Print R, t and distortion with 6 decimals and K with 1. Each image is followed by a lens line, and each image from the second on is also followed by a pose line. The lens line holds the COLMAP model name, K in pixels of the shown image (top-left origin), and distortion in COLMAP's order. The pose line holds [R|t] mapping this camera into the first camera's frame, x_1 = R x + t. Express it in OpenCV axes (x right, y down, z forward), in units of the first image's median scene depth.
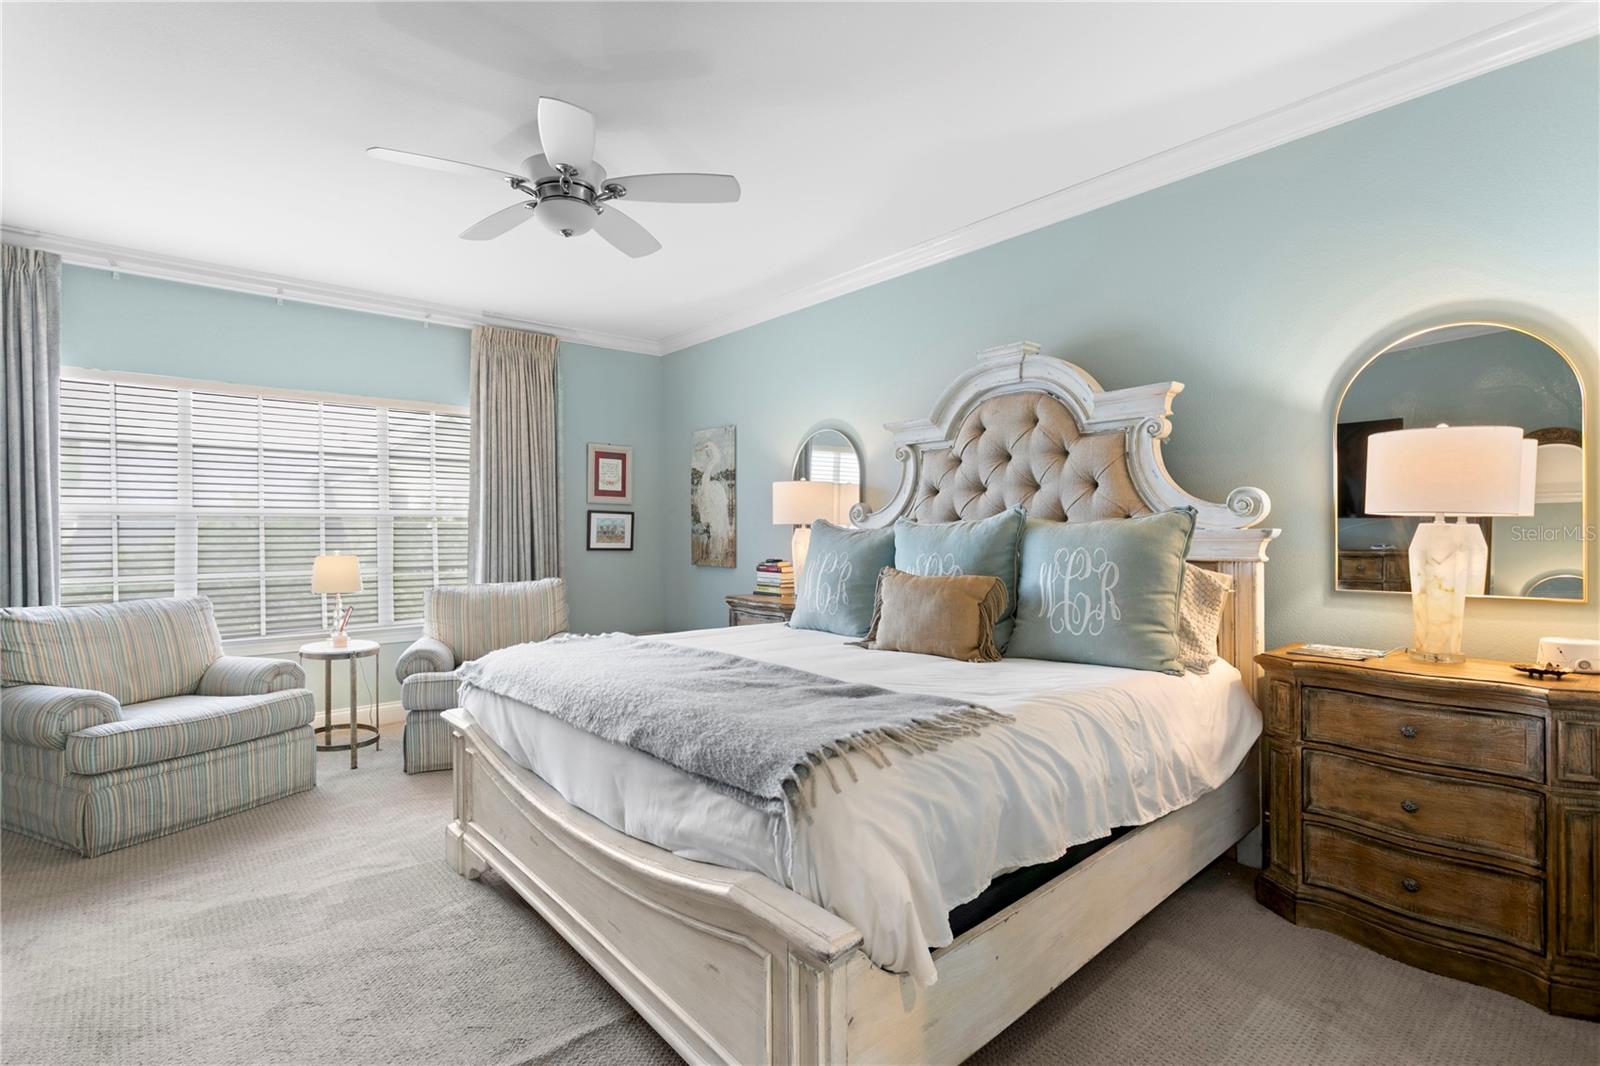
lens RADIAL K [[760.2, 0, 780.2], [0, 760.2, 532.3], [0, 0, 1]] dist [0.003643, 0.000591]
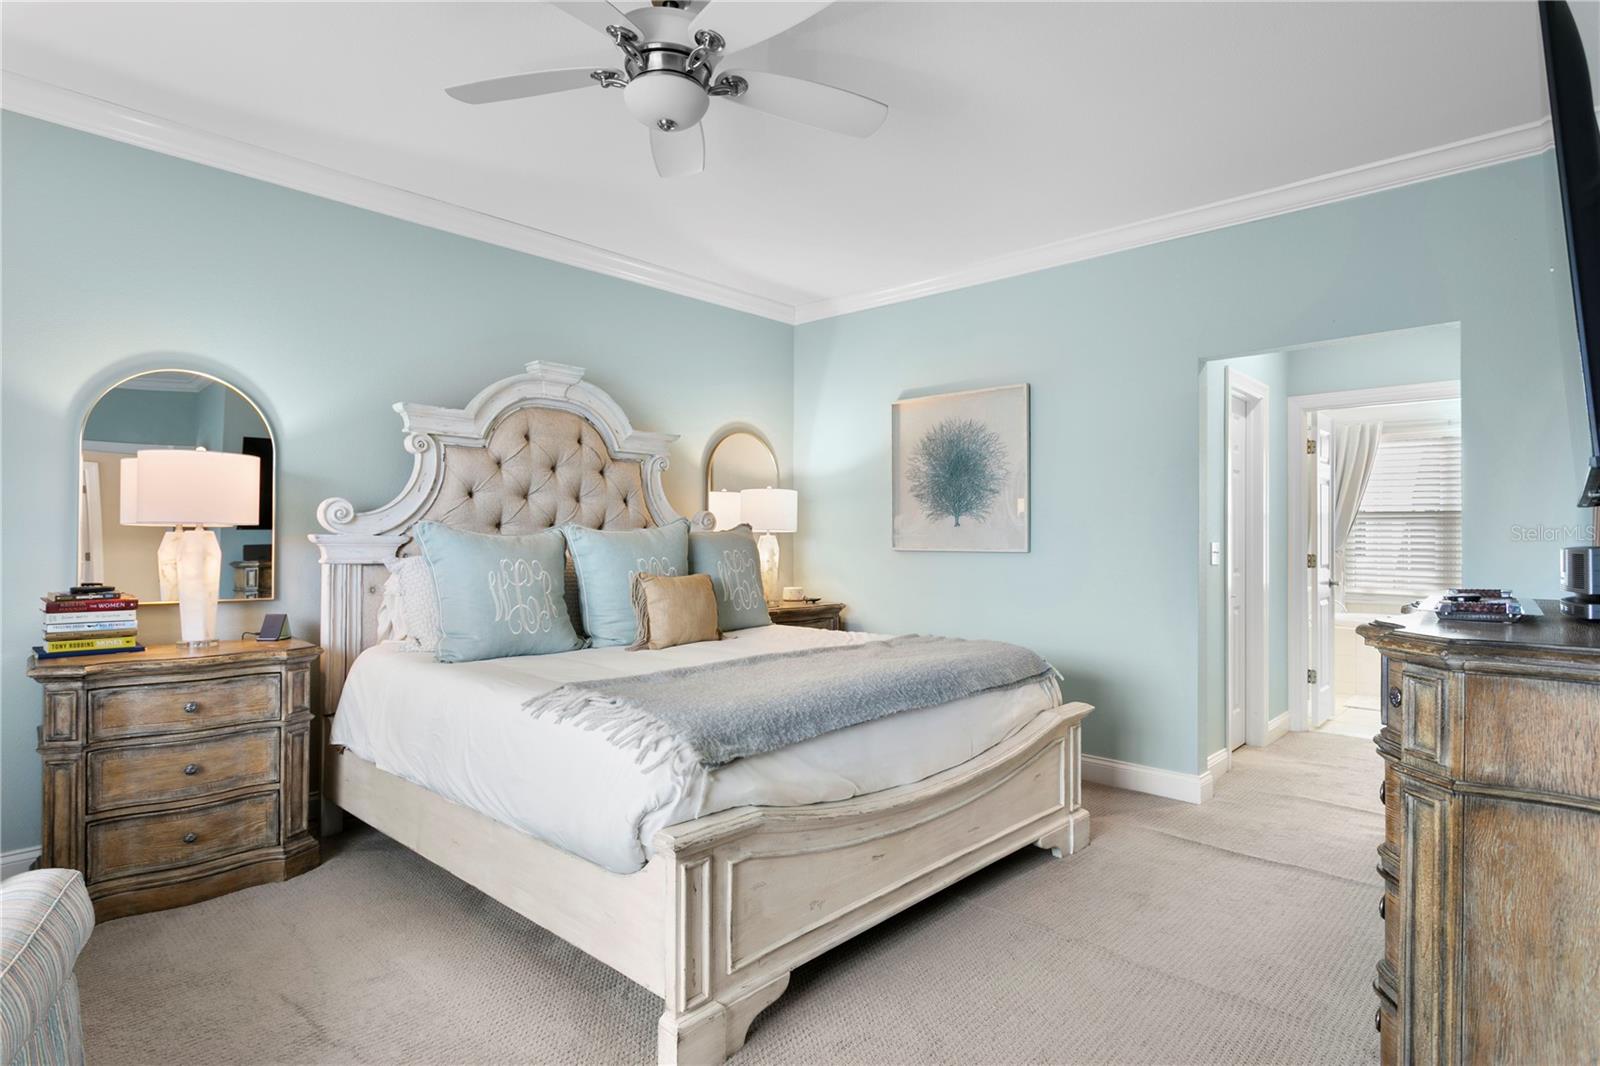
lens RADIAL K [[871.6, 0, 776.6], [0, 871.6, 539.6], [0, 0, 1]] dist [-0.000095, 0.001965]
pose [[-0.113281, 0.001778, 0.993561, -0.944099], [0.001481, 0.999998, -0.001621, 0.002159], [-0.993562, 0.001288, -0.113283, 0.835769]]
